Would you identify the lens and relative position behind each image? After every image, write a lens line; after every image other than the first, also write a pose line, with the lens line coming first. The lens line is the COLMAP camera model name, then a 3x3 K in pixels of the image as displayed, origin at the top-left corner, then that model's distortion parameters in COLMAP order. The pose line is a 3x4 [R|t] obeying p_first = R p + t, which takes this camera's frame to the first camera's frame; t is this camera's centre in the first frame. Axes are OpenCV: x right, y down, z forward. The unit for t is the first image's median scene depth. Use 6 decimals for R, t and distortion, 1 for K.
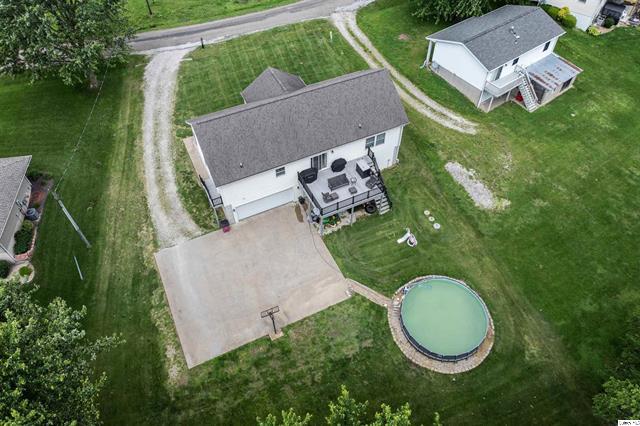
lens RADIAL K [[452.2, 0, 323.3], [0, 452.2, 210.0], [0, 0, 1]] dist [-0.038521, -0.002093]
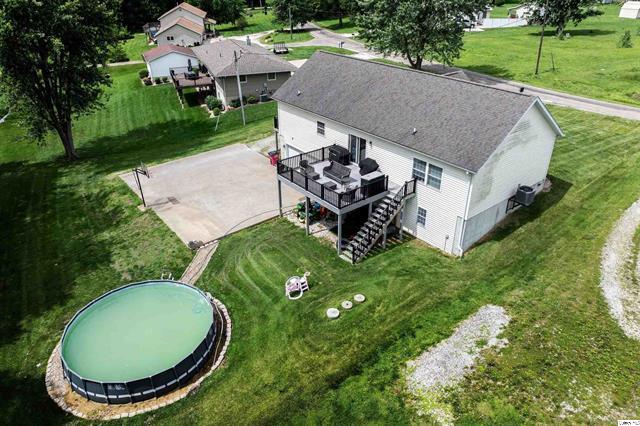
lens RADIAL K [[452.2, 0, 323.3], [0, 452.2, 210.0], [0, 0, 1]] dist [-0.038521, -0.002093]
pose [[0.219411, 0.466272, -0.857000, 0.630603], [-0.747154, 0.645172, 0.159734, -0.114959], [0.627392, 0.605264, 0.489934, 0.648543]]
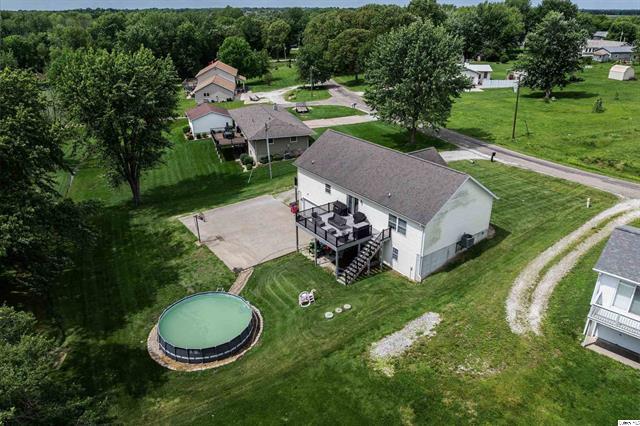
lens RADIAL K [[457.1, 0, 324.0], [0, 457.1, 212.6], [0, 0, 1]] dist [-0.036039, -0.000610]
pose [[0.174160, 0.403310, -0.898337, 0.892177], [-0.754484, 0.640893, 0.141459, -0.187104], [0.632790, 0.653144, 0.415909, 0.522379]]
